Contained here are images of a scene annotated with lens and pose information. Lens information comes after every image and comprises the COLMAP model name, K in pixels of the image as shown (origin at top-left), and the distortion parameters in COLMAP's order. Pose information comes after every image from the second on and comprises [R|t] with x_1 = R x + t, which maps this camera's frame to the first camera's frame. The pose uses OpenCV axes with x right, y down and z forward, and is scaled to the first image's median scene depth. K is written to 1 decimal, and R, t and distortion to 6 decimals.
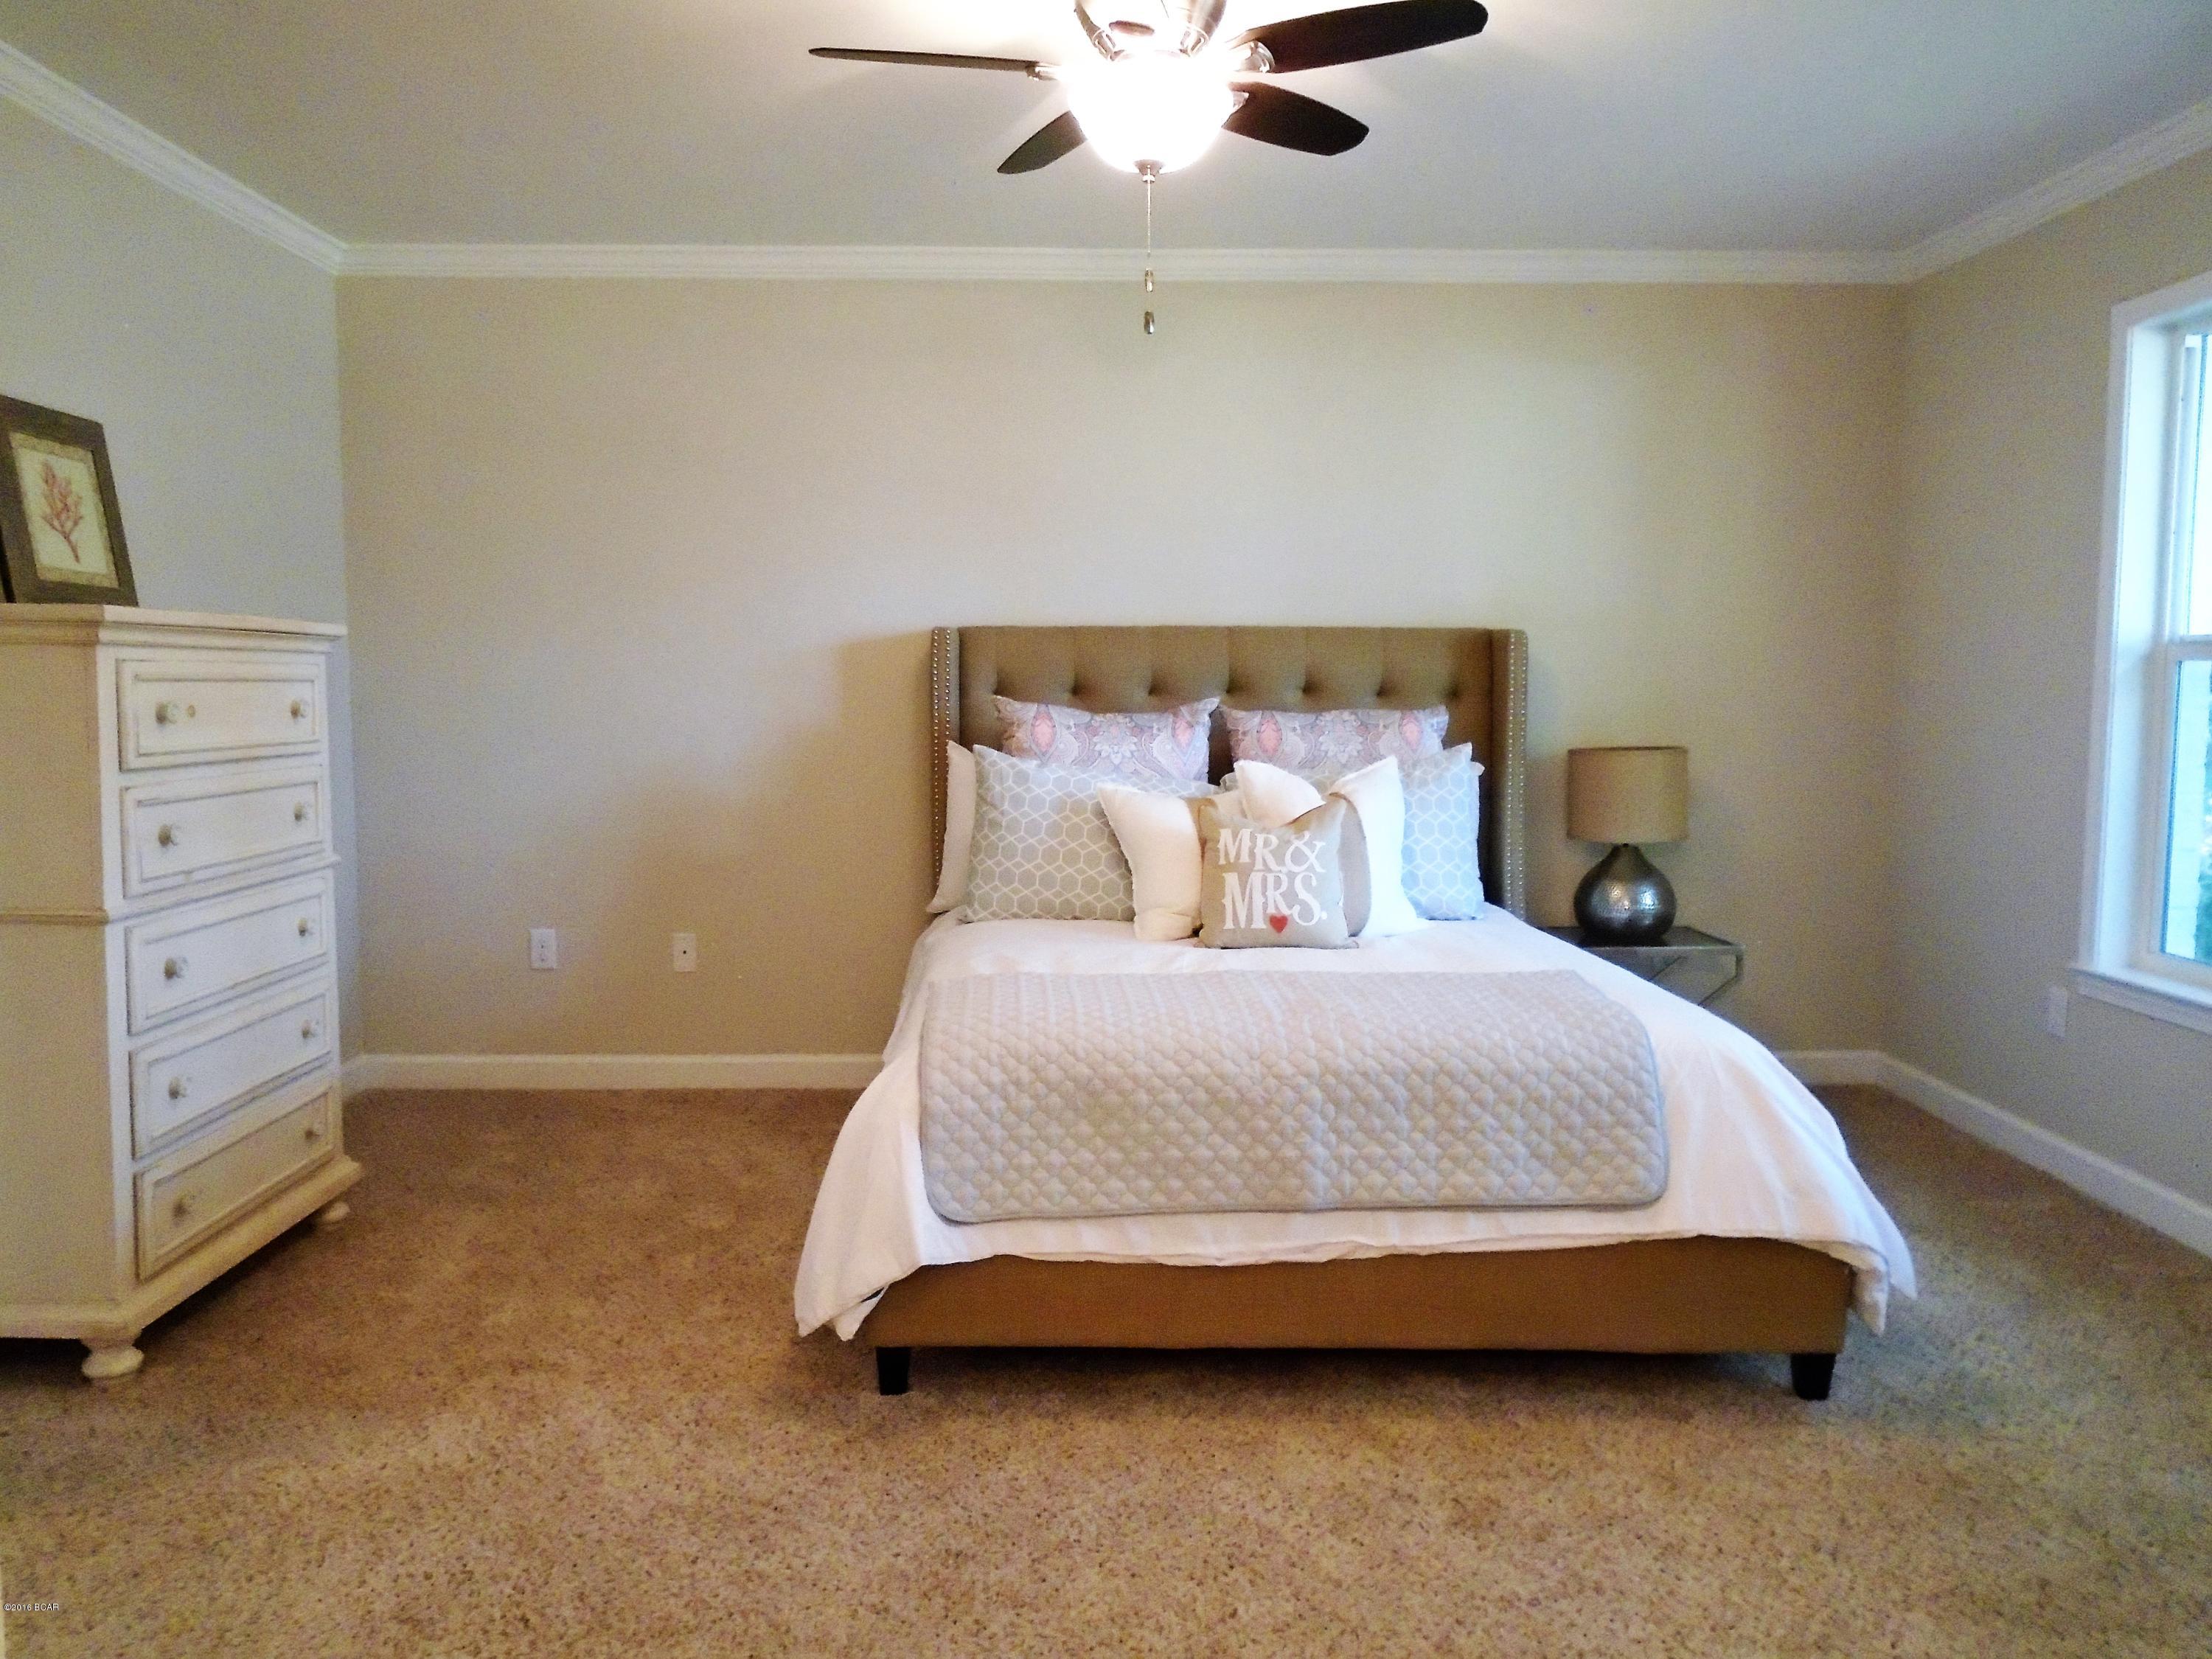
lens RADIAL K [[1700.5, 0, 1097.1], [0, 1700.5, 829.9], [0, 0, 1]] dist [-0.024394, 0.013539]
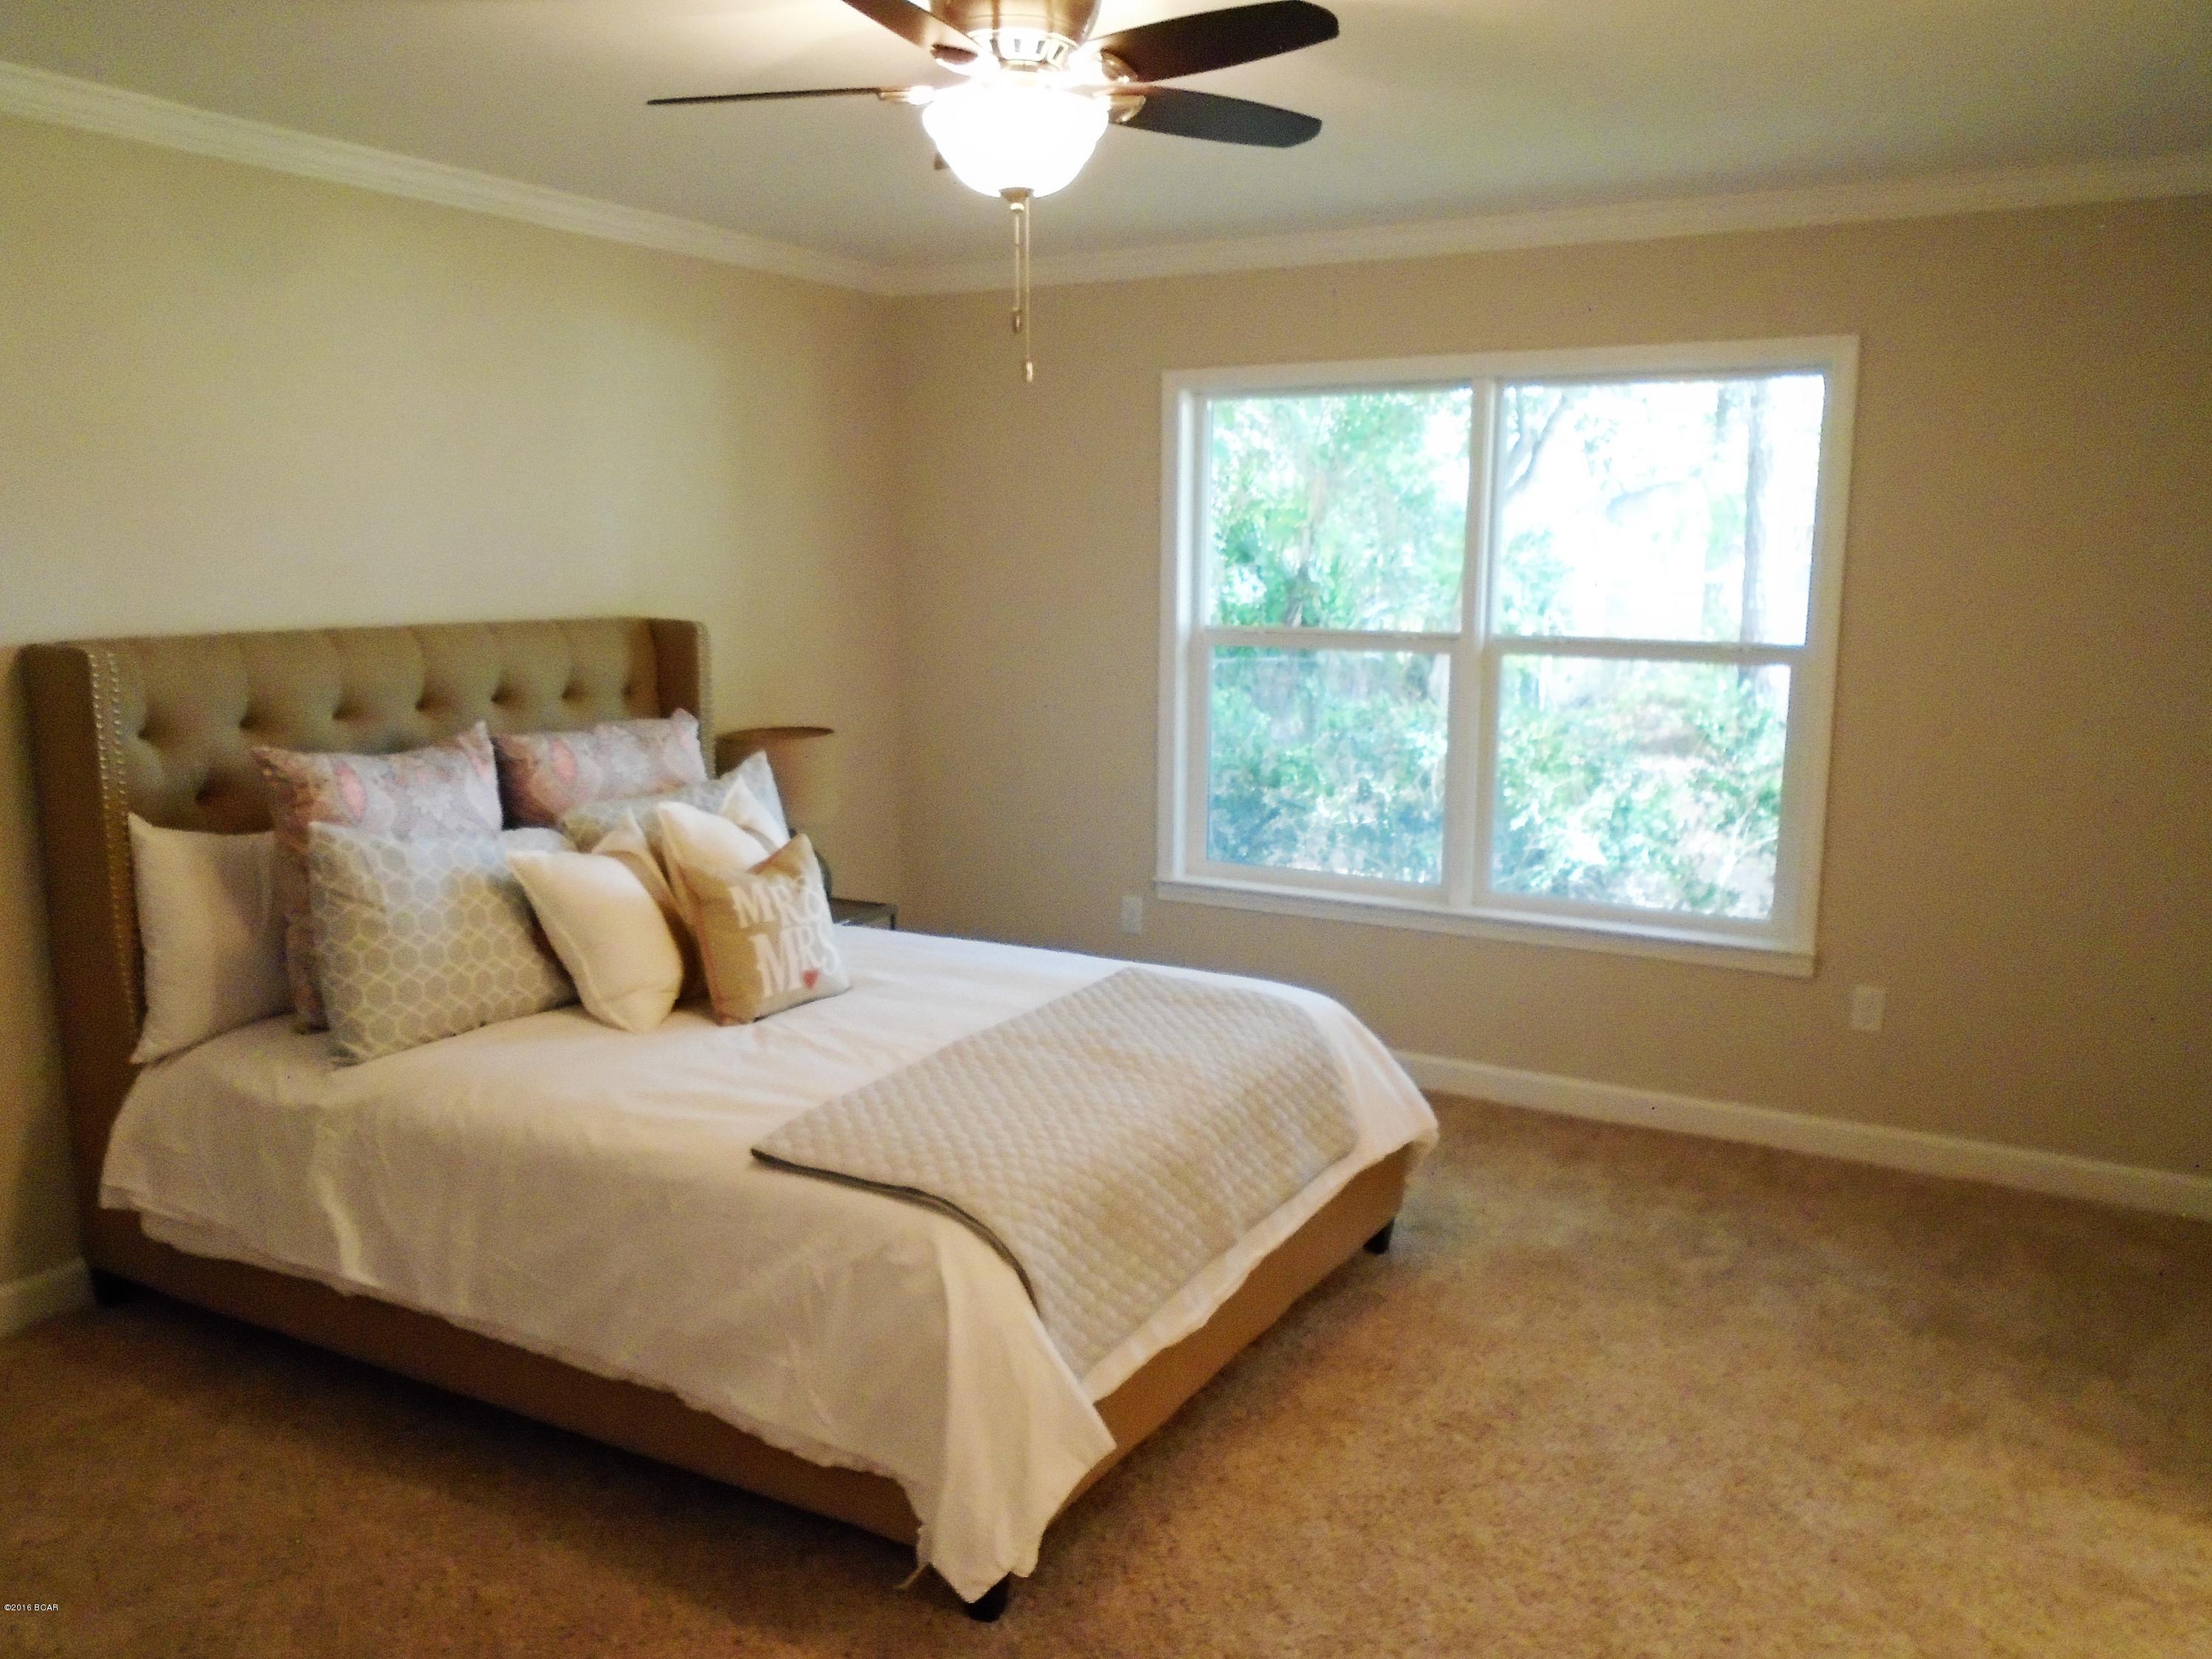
lens RADIAL K [[1700.5, 0, 1097.1], [0, 1700.5, 829.9], [0, 0, 1]] dist [-0.024394, 0.013539]
pose [[0.511769, -0.140765, 0.847513, -0.530364], [0.071516, 0.990042, 0.121253, -0.114434], [-0.856142, -0.001443, 0.516739, 0.348433]]
